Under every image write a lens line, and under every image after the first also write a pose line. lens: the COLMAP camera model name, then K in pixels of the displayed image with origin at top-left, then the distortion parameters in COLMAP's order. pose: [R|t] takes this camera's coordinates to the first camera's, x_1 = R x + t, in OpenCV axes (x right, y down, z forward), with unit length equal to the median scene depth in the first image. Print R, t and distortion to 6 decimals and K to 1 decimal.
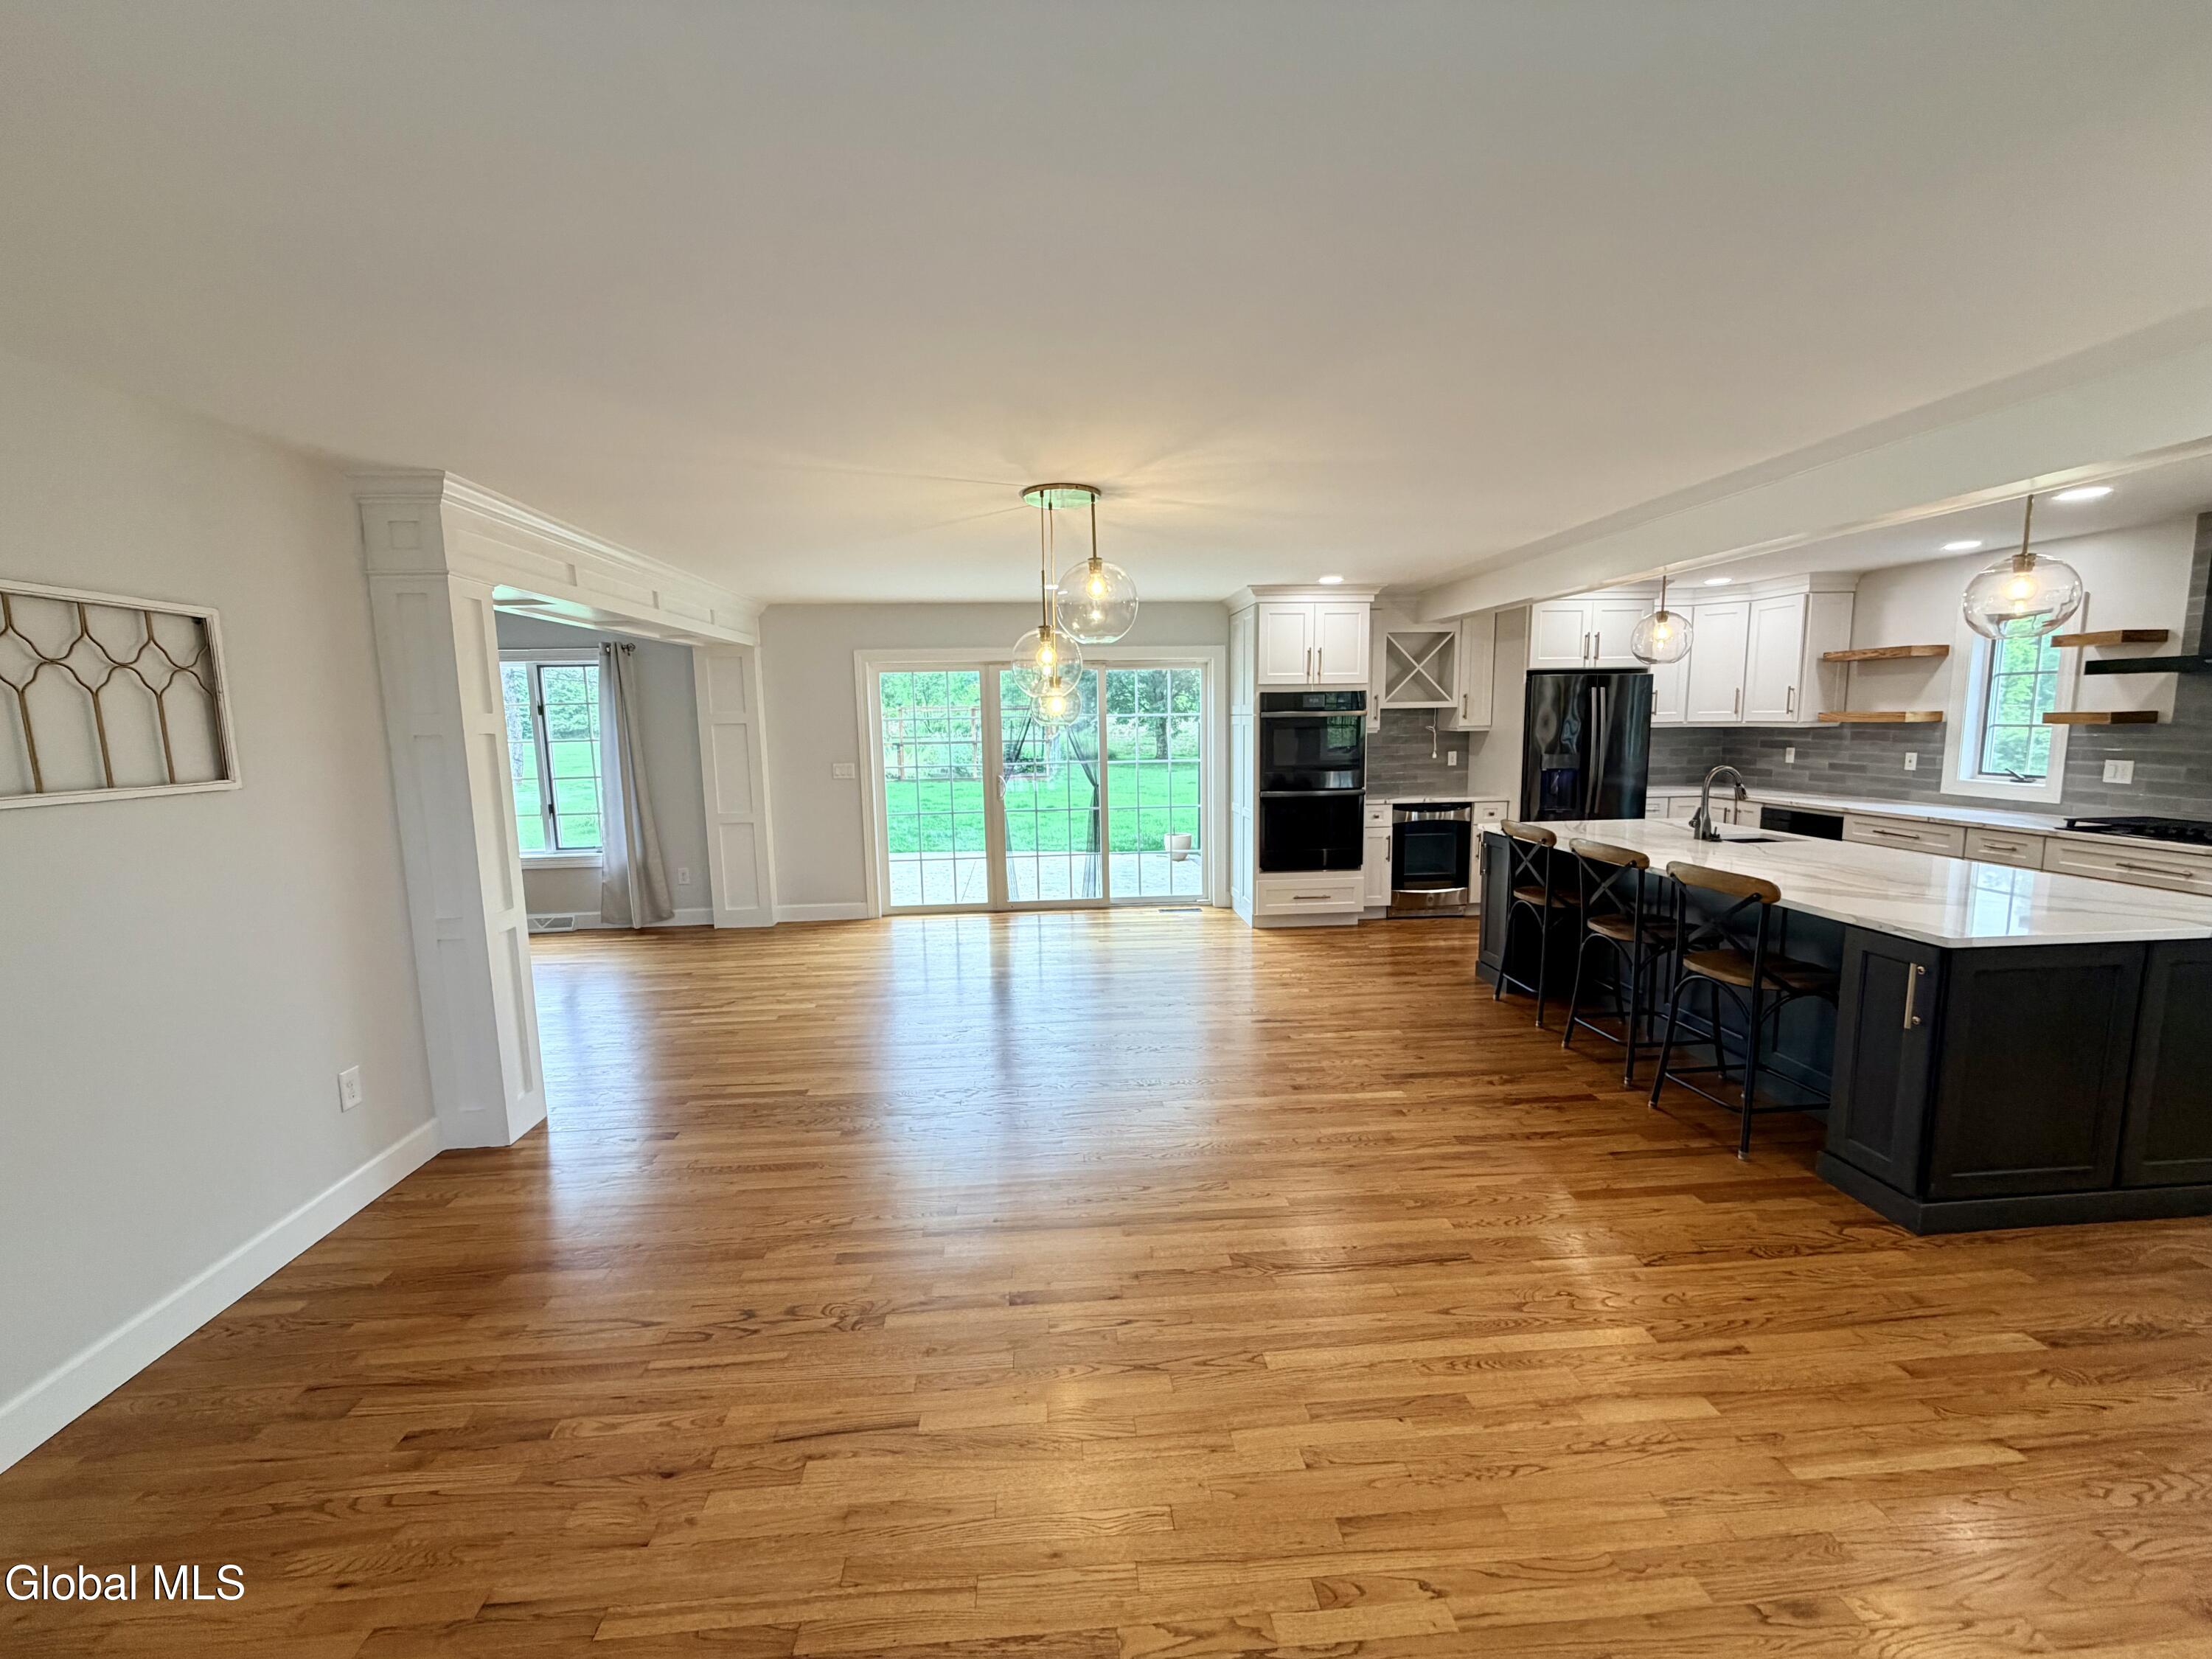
lens RADIAL K [[877.5, 0, 1105.3], [0, 877.5, 829.9], [0, 0, 1]] dist [-0.000391, 0.000040]
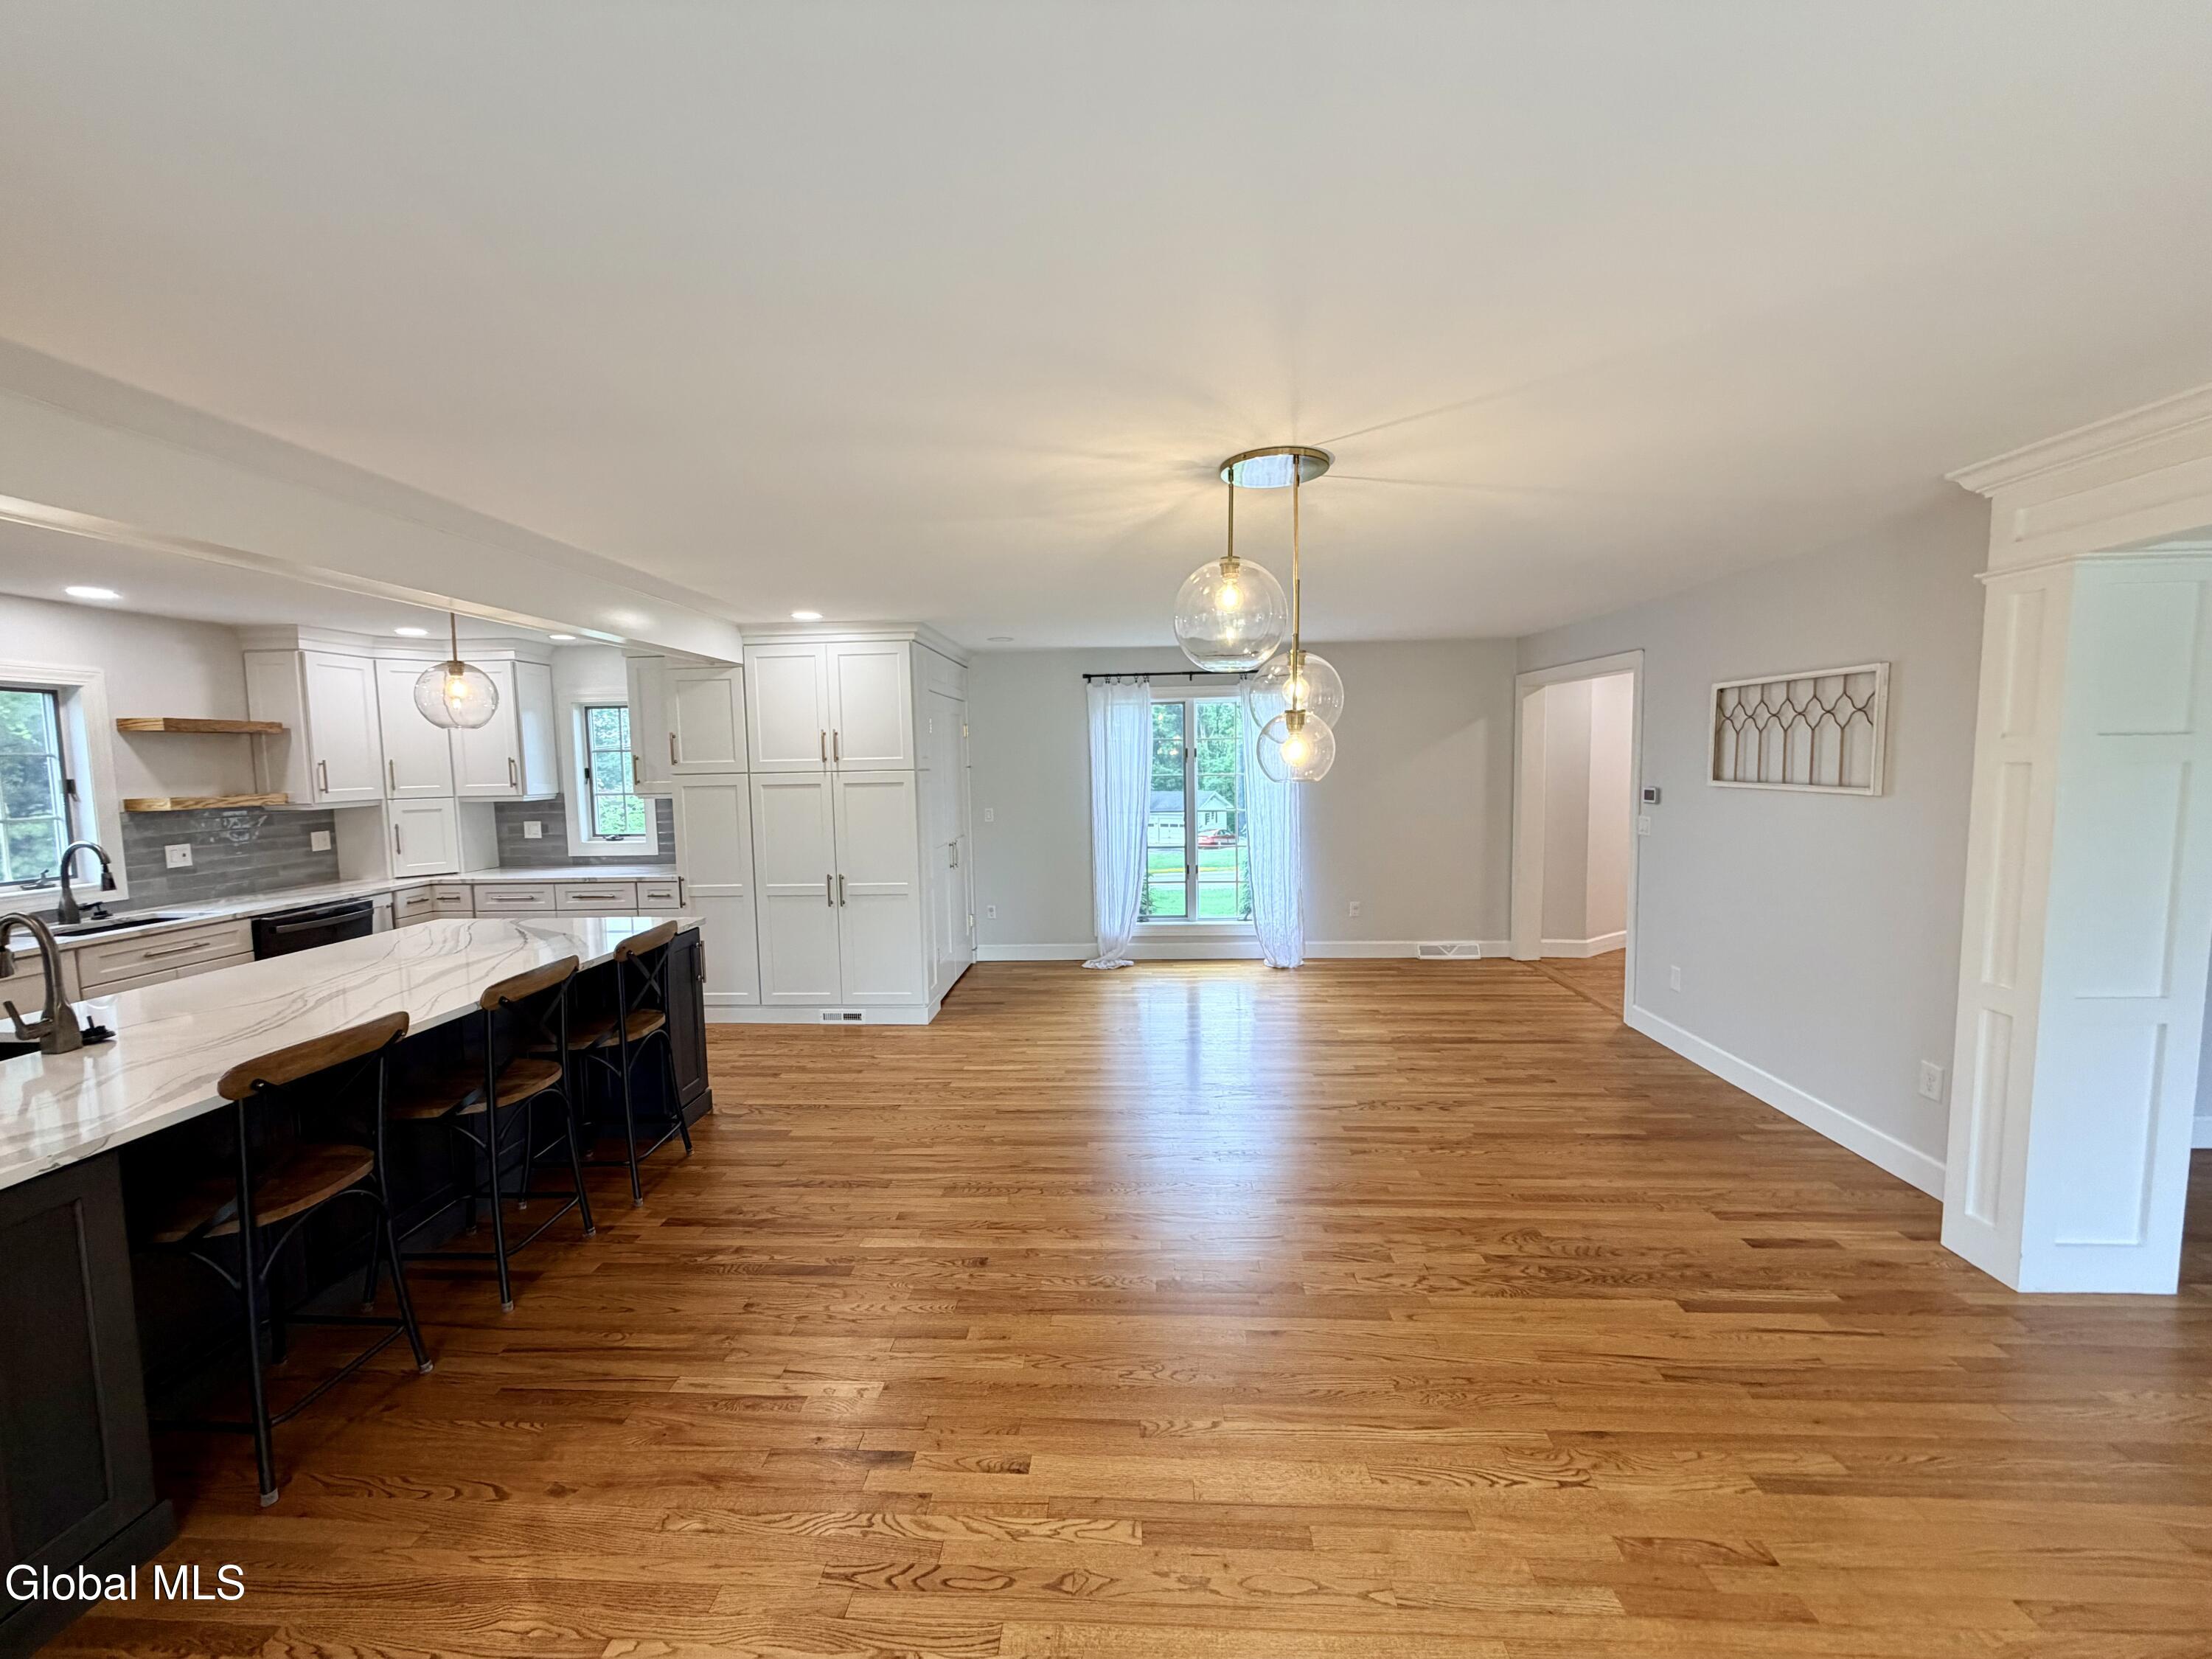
lens RADIAL K [[877.5, 0, 1095.3], [0, 877.5, 828.9], [0, 0, 1]] dist [-0.000391, 0.000040]
pose [[-0.989317, 0.025510, 0.143528, 0.000310], [0.055216, 0.976784, 0.206987, -0.161760], [-0.134915, 0.212701, -0.967758, 1.176197]]
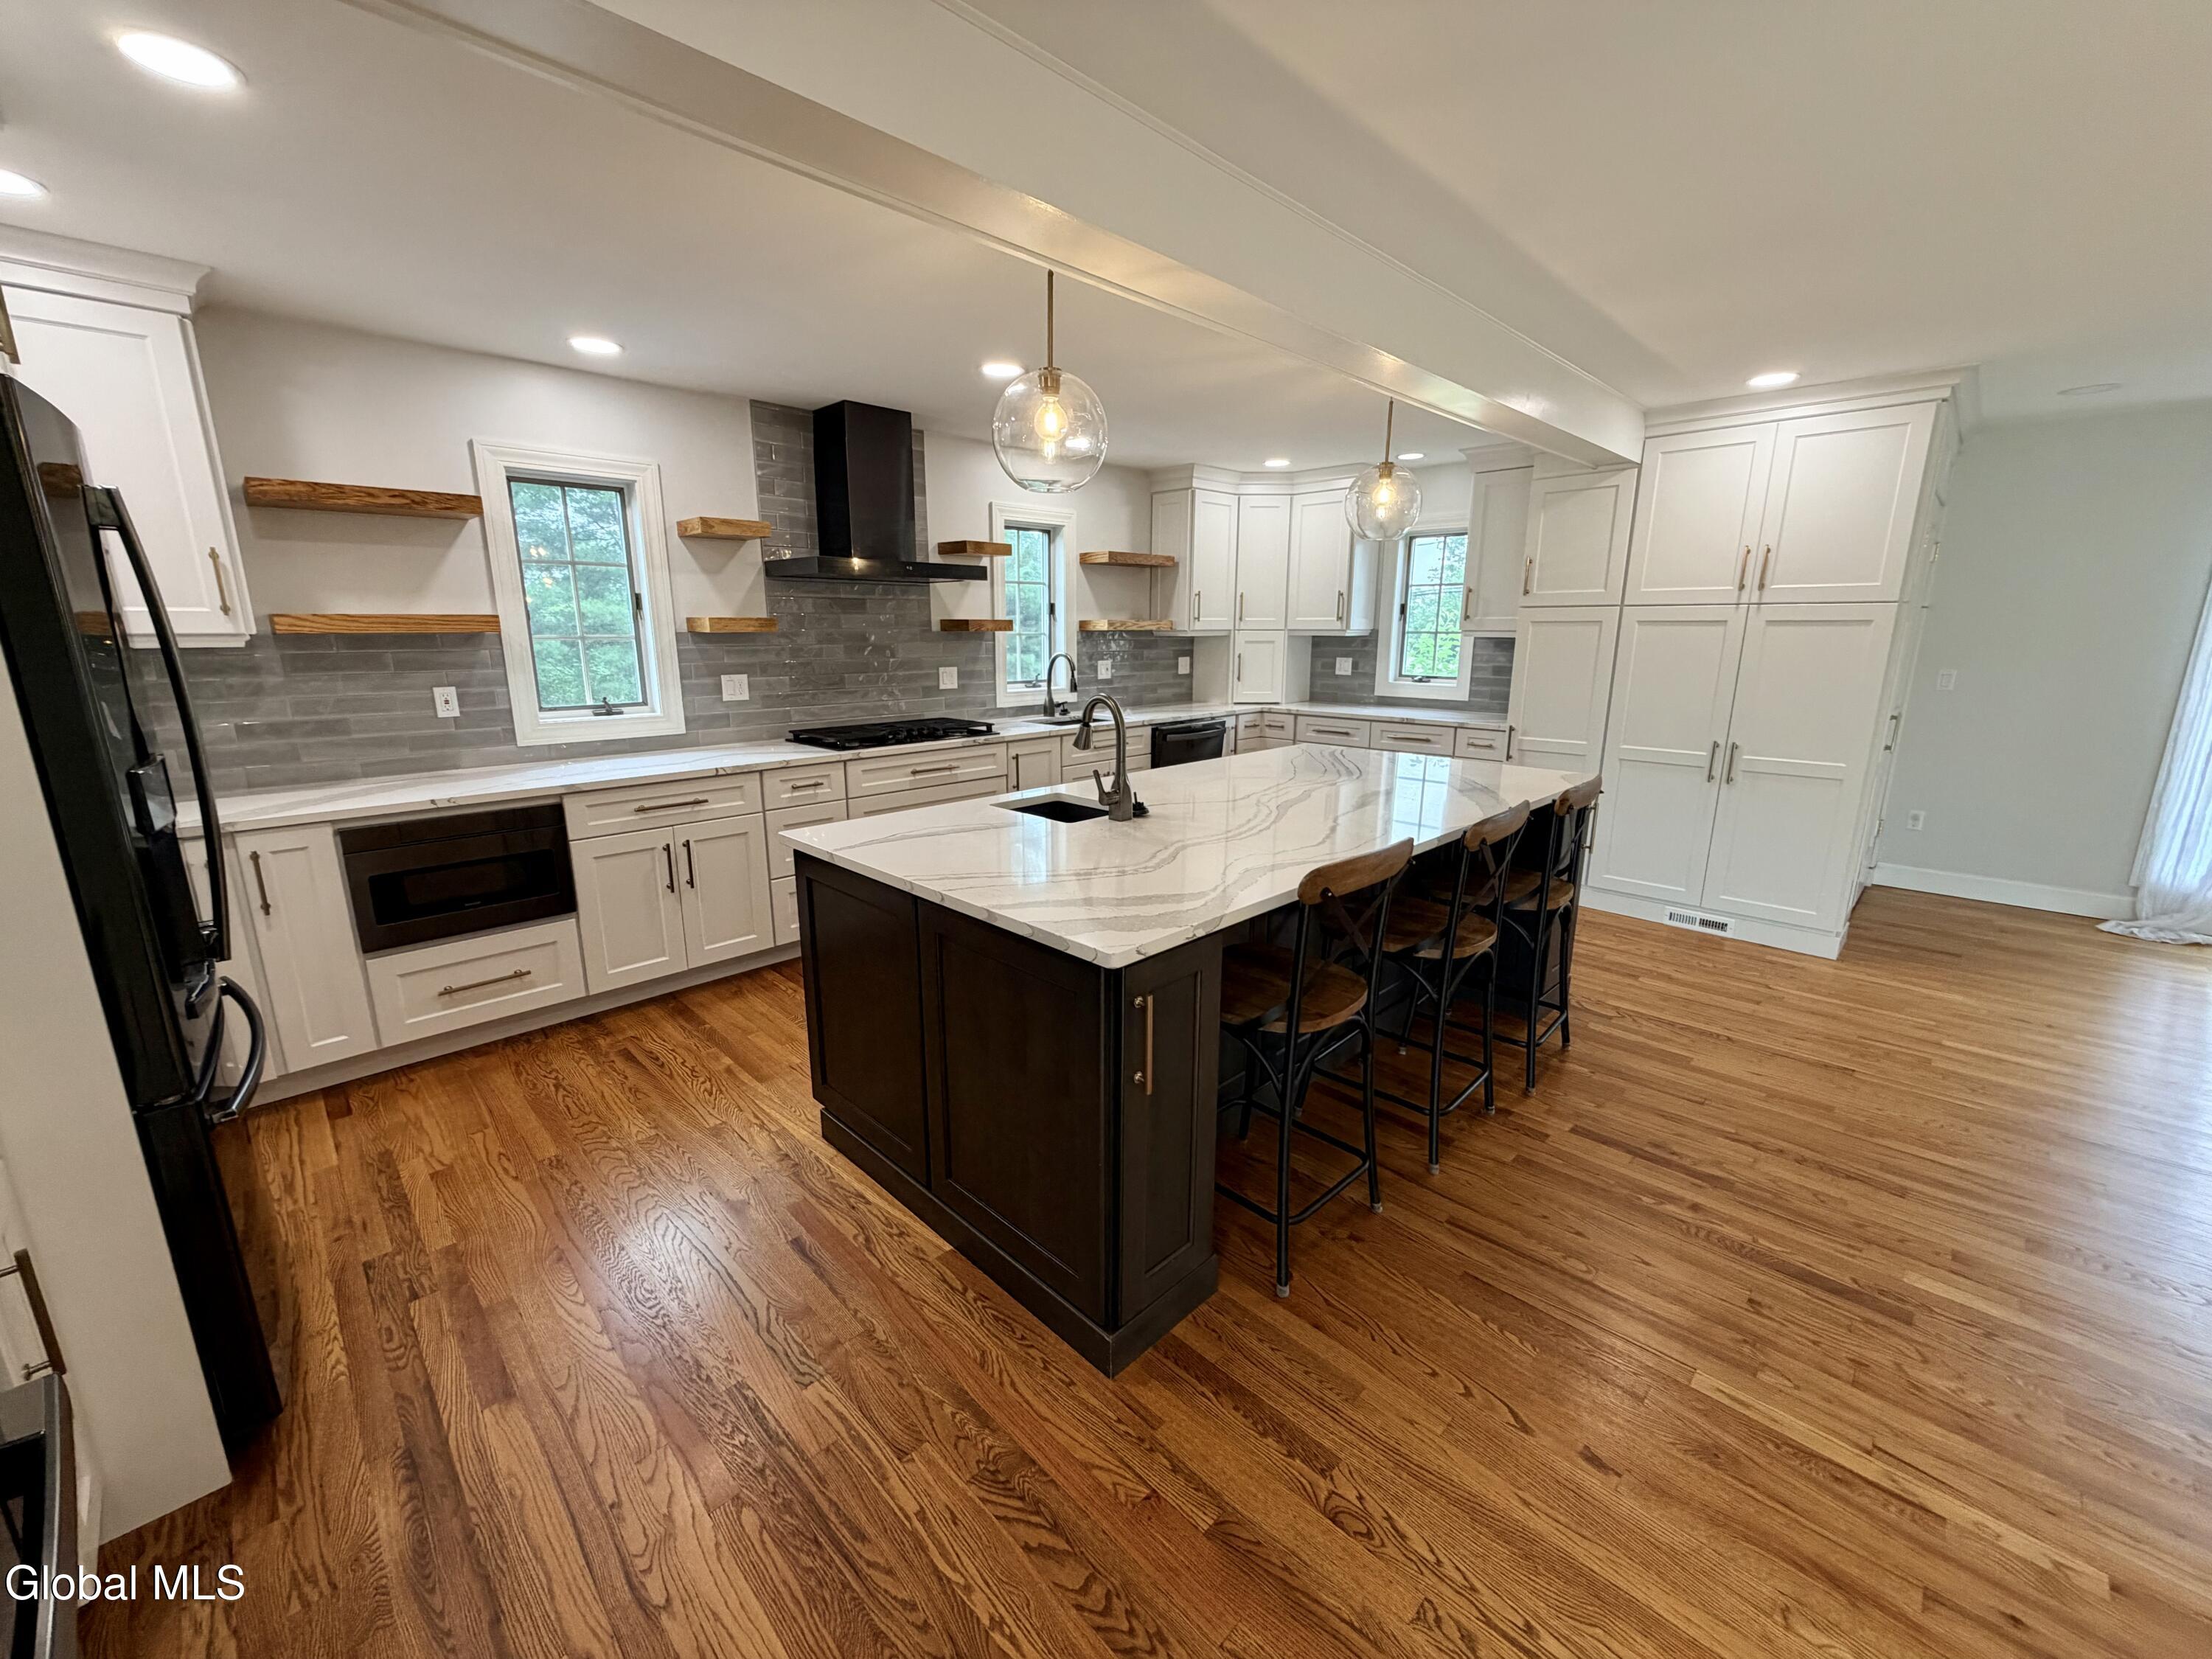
lens RADIAL K [[877.5, 0, 1096.7], [0, 877.5, 830.7], [0, 0, 1]] dist [-0.000391, 0.000040]
pose [[-0.642104, -0.157523, 0.750259, 0.209290], [0.111503, 0.949064, 0.294693, -0.133966], [-0.758465, 0.272880, -0.591833, 1.153648]]
